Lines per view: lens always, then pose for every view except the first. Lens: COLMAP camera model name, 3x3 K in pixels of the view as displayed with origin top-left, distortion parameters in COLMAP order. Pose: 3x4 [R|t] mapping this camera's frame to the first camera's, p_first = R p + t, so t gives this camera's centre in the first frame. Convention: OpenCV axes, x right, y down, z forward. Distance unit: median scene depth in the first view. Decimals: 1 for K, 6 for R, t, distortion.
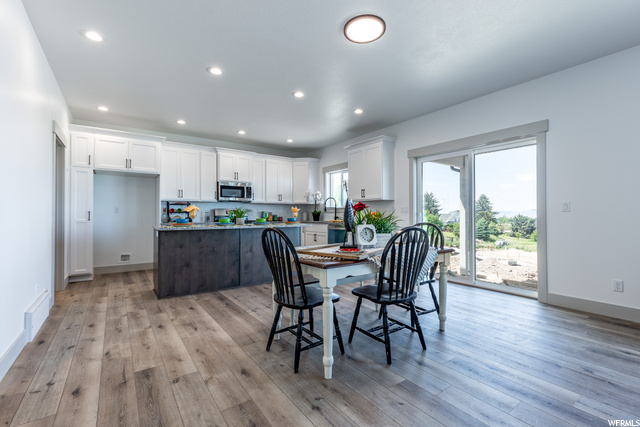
lens RADIAL K [[289.1, 0, 319.1], [0, 289.1, 211.1], [0, 0, 1]] dist [0.000430, 0.000041]
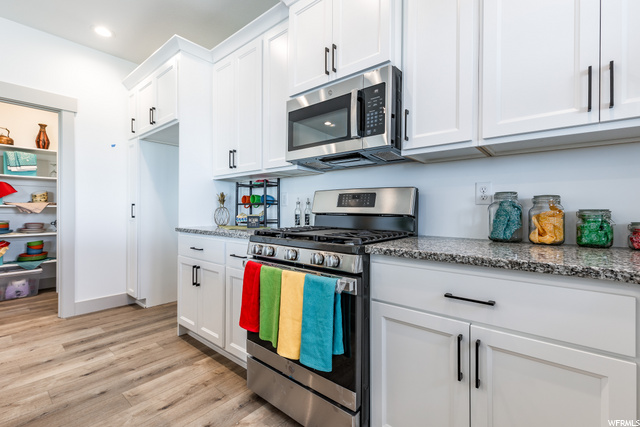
lens RADIAL K [[289.1, 0, 319.1], [0, 289.1, 211.1], [0, 0, 1]] dist [0.000430, 0.000041]
pose [[0.261162, 0.007120, -0.965269, -0.044024], [0.012536, 0.999863, 0.010767, 0.013177], [0.965214, -0.014912, 0.261037, 1.073414]]
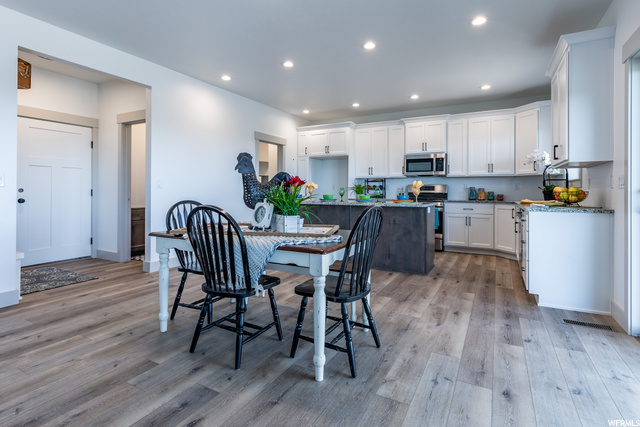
lens RADIAL K [[315.6, 0, 318.7], [0, 315.6, 191.9], [0, 0, 1]] dist [0.002491, 0.000156]
pose [[0.442652, 0.004669, -0.896682, 0.493874], [0.008251, 0.999923, 0.009280, 0.003481], [0.896656, -0.011506, 0.442579, 0.343081]]
